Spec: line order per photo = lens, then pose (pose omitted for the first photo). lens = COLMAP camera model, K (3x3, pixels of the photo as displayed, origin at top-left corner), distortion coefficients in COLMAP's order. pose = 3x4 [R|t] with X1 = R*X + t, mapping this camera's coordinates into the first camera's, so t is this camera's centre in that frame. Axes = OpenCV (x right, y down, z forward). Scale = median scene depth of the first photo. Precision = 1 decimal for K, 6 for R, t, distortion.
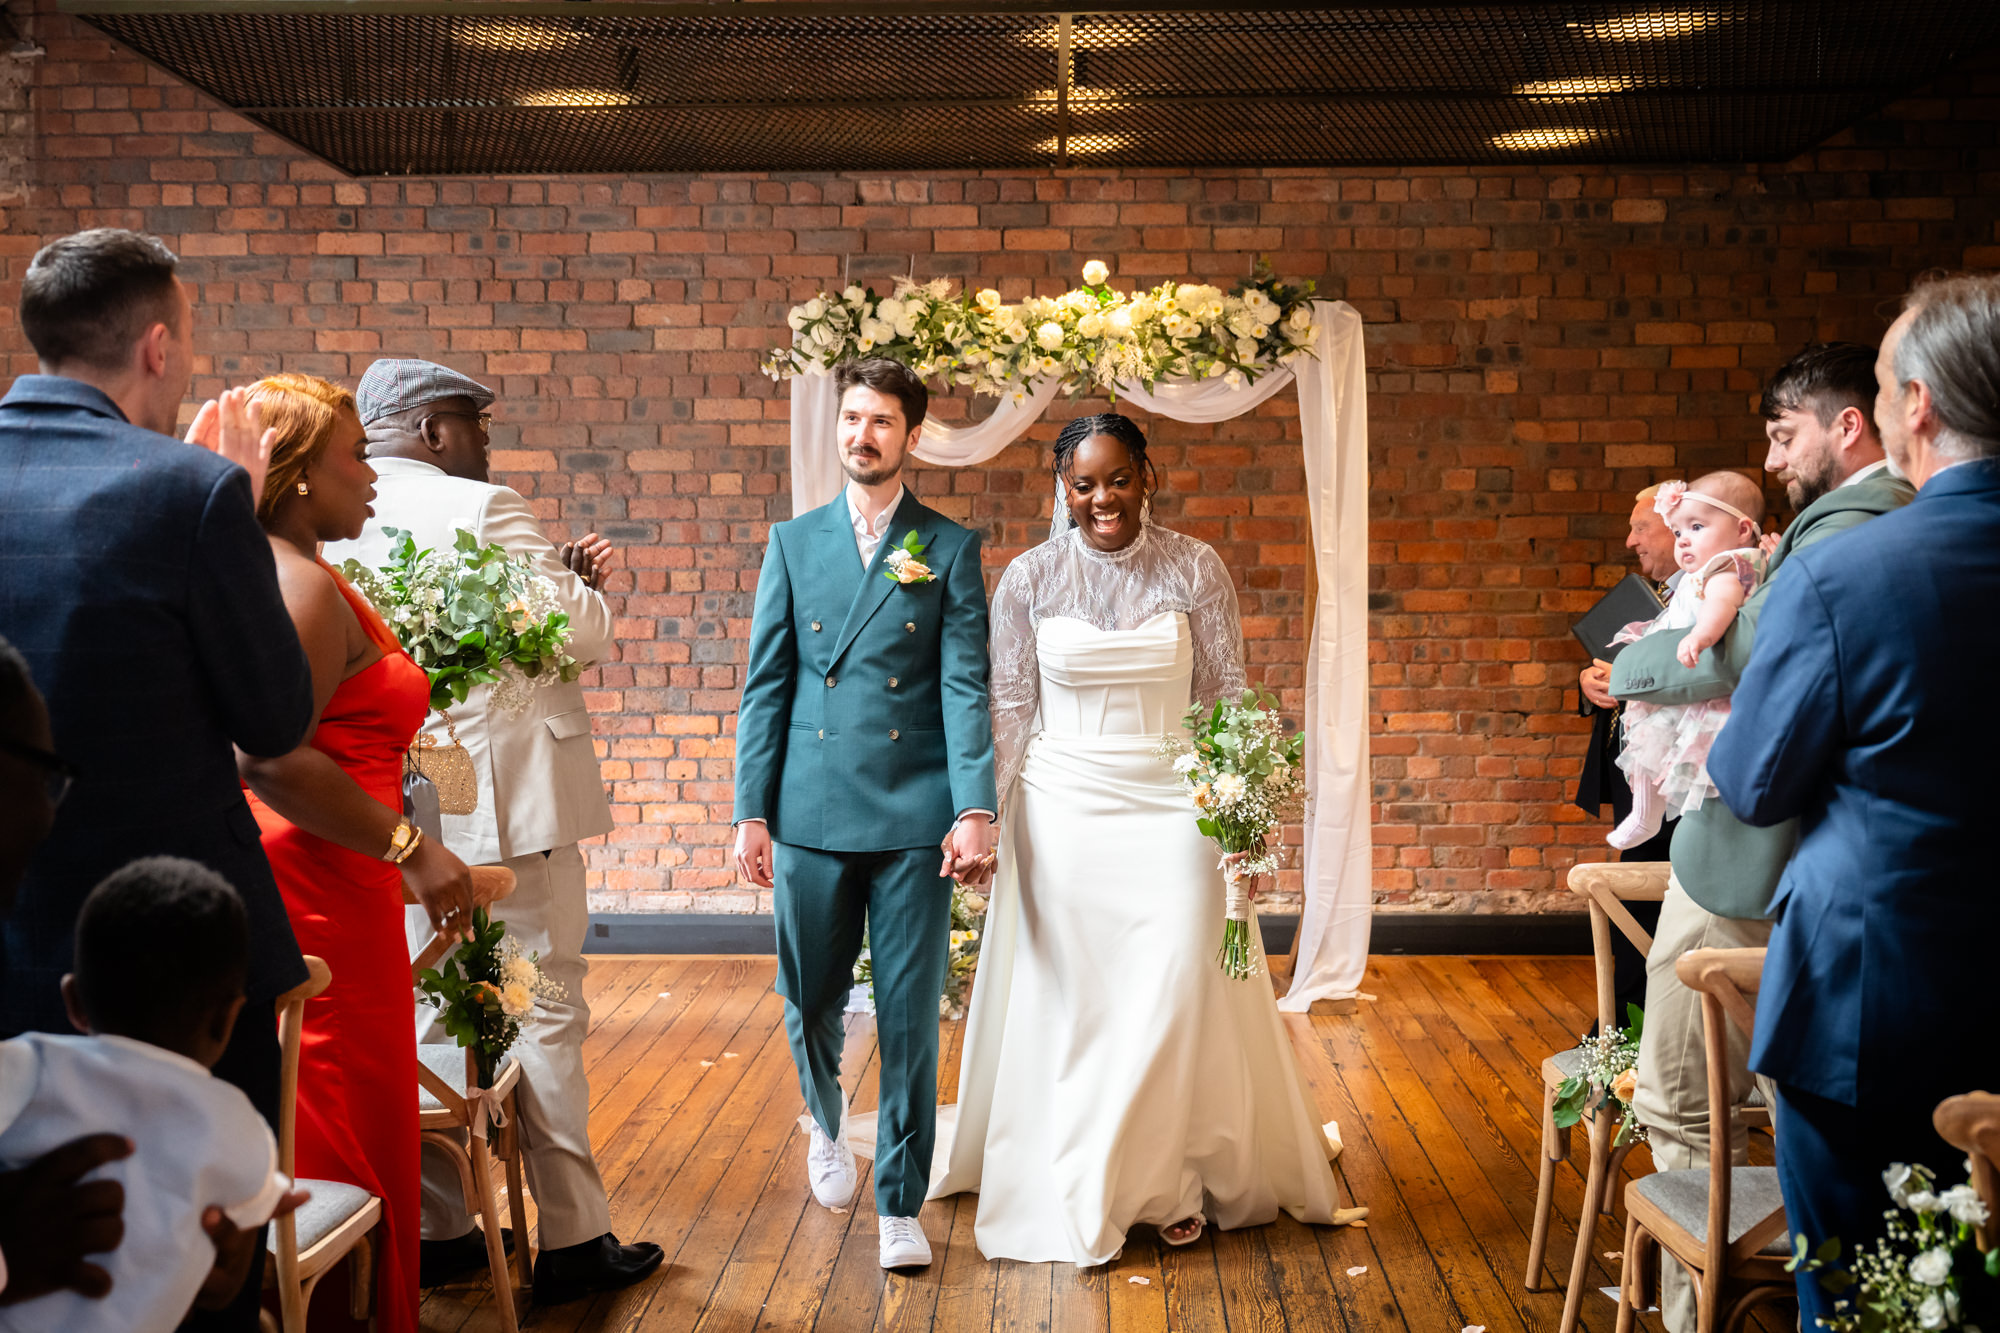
lens RADIAL K [[2182.2, 0, 1000.0], [0, 2182.2, 666.5], [0, 0, 1]] dist [0.009683, 0.019494]
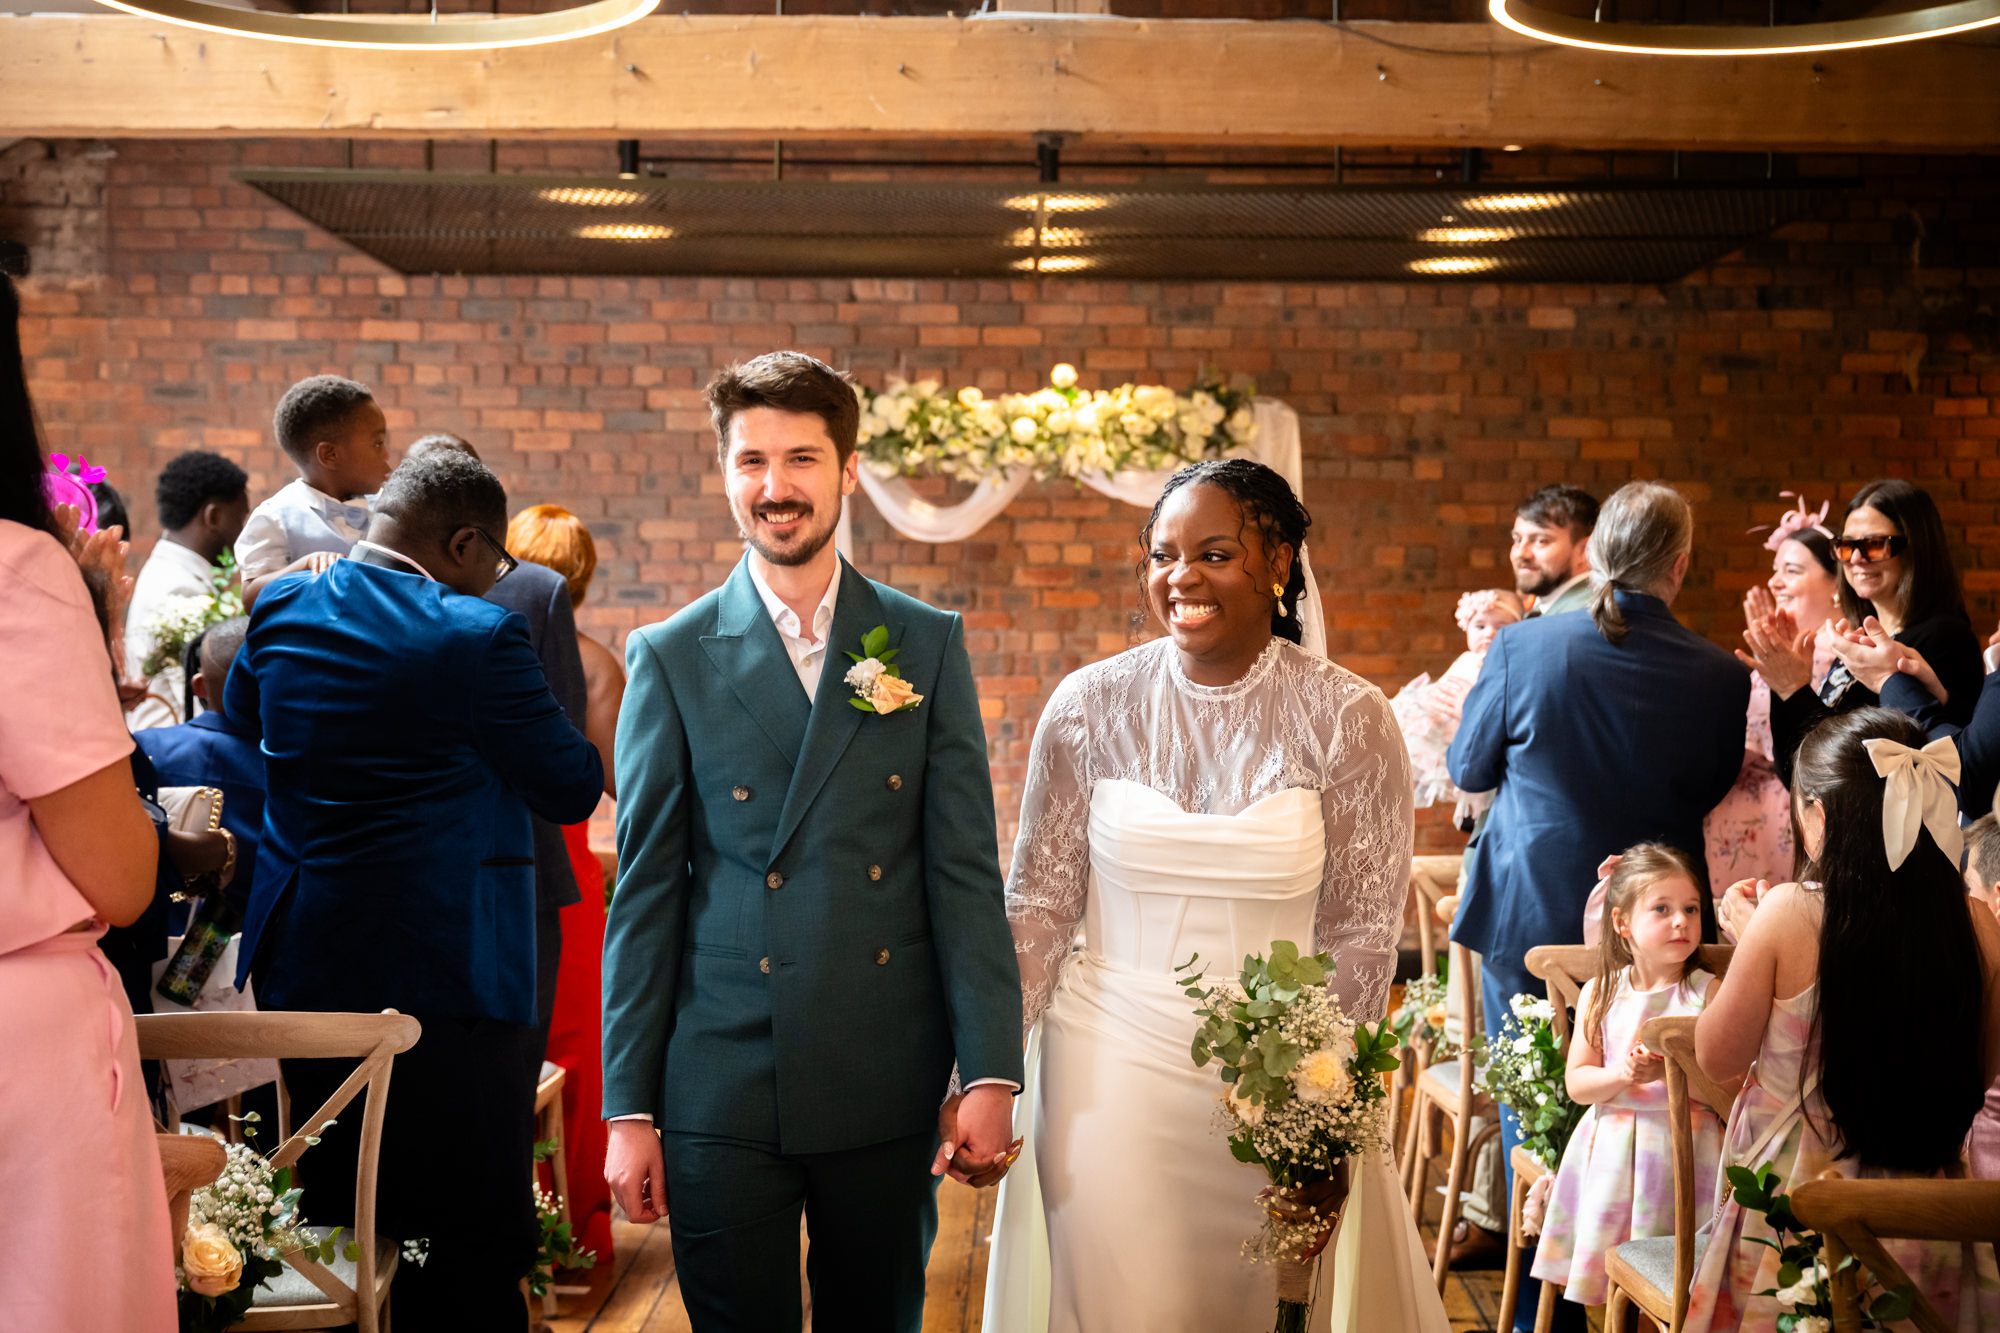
lens RADIAL K [[2668.6, 0, 1000.0], [0, 2668.6, 666.5], [0, 0, 1]] dist [0.005590, 0.036786]
pose [[0.999700, 0.012254, 0.021204, -0.015856], [-0.011692, 0.999582, -0.026424, 0.008574], [-0.021519, 0.026168, 0.999426, -0.352657]]
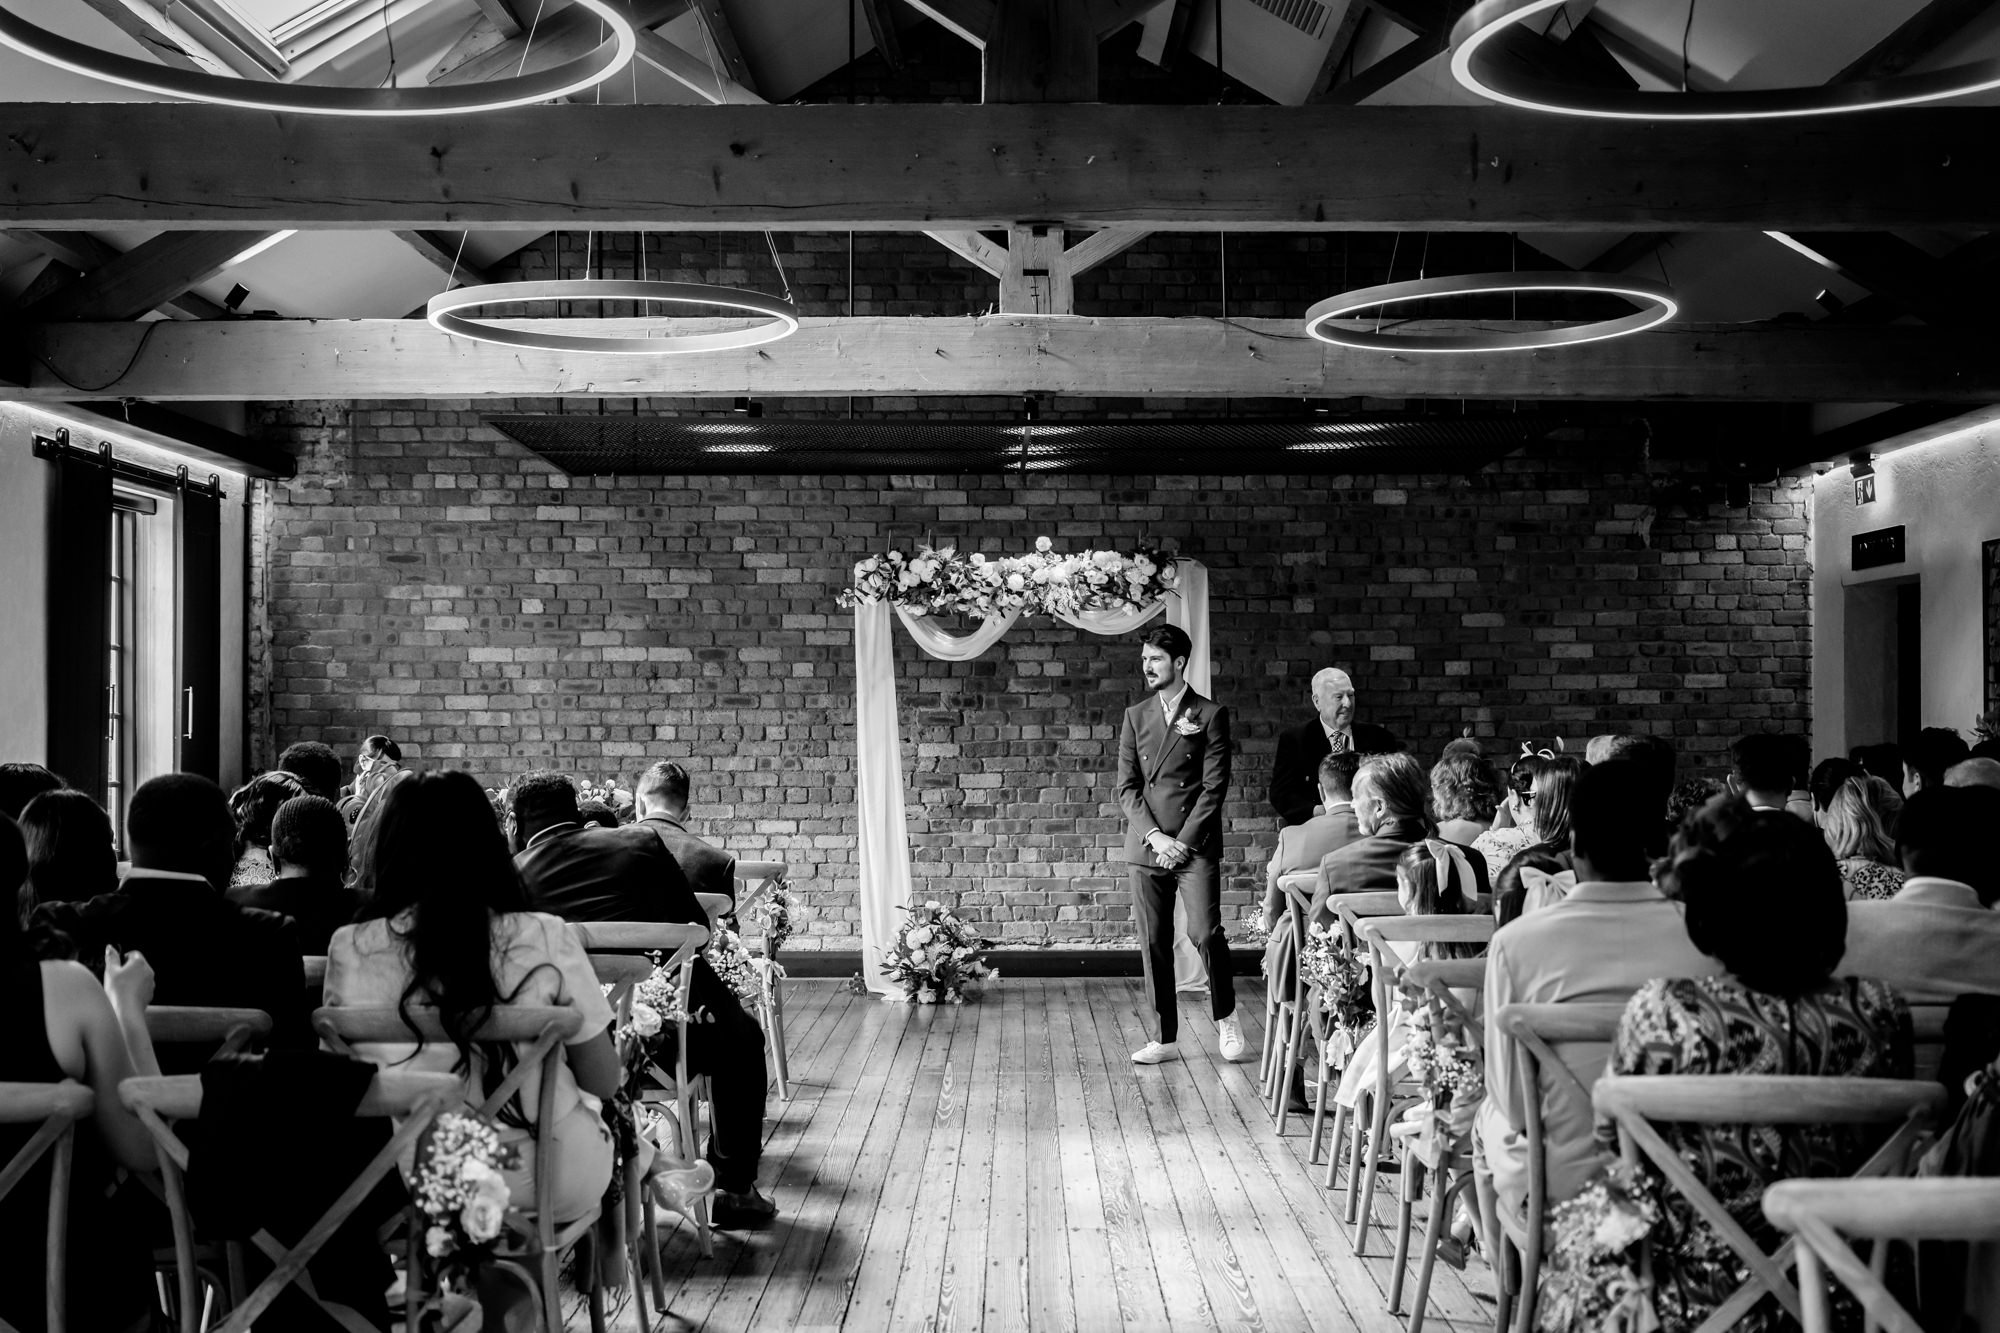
lens RADIAL K [[2418.4, 0, 1057.3], [0, 2418.4, 674.0], [0, 0, 1]] dist [-0.004138, 0.002260]
pose [[0.998504, 0.002492, 0.054630, -0.039594], [0.001163, 0.997767, -0.066775, 0.033240], [-0.054674, 0.066739, 0.996271, -0.705874]]
